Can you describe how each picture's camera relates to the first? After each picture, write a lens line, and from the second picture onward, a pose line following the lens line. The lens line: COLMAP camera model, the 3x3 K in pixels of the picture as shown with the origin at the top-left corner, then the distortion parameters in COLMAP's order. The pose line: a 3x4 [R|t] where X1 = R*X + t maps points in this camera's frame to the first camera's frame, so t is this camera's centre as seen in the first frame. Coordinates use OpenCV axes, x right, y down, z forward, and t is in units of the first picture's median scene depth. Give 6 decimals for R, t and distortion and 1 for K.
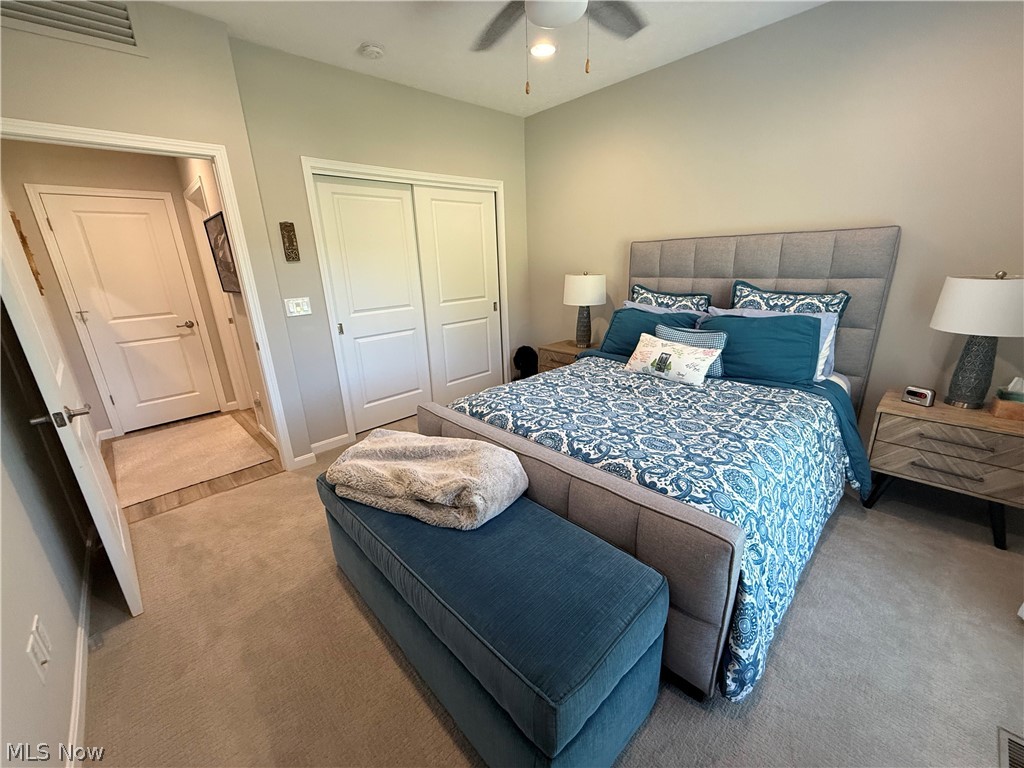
lens RADIAL K [[408.4, 0, 510.3], [0, 408.4, 384.5], [0, 0, 1]] dist [-0.001268, 0.000908]
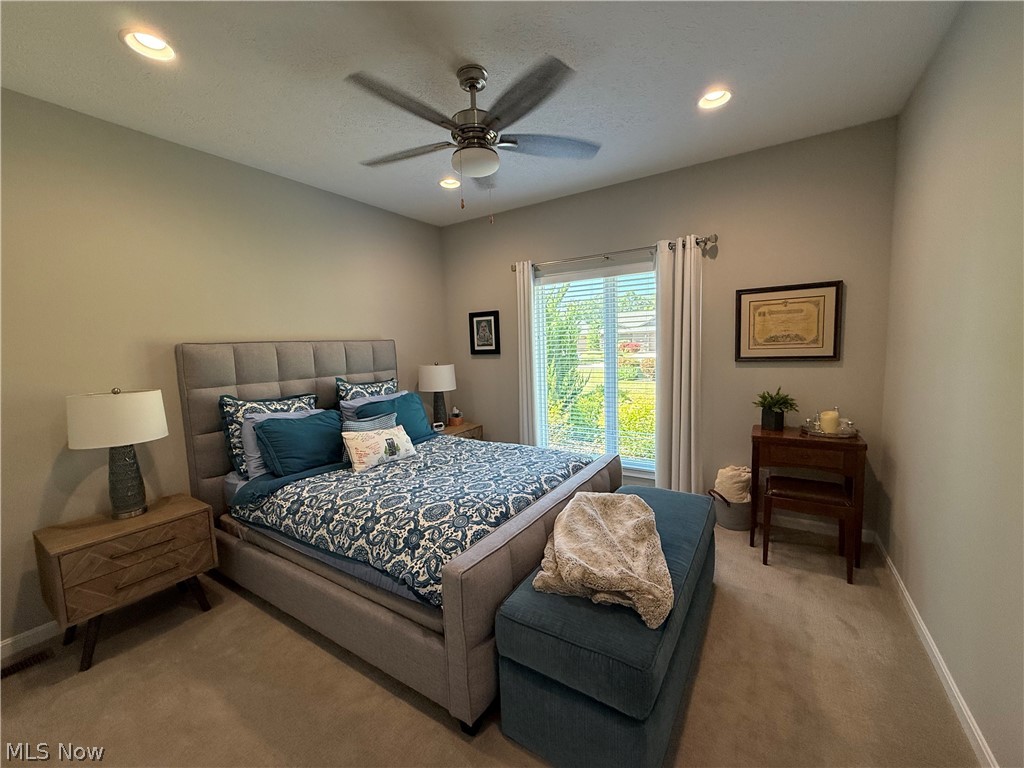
lens RADIAL K [[408.4, 0, 510.3], [0, 408.4, 384.5], [0, 0, 1]] dist [-0.001268, 0.000908]
pose [[-0.232667, -0.046224, 0.971457, -0.829526], [0.338735, 0.932475, 0.125497, -0.265203], [-0.911660, 0.358266, -0.201299, 0.971499]]
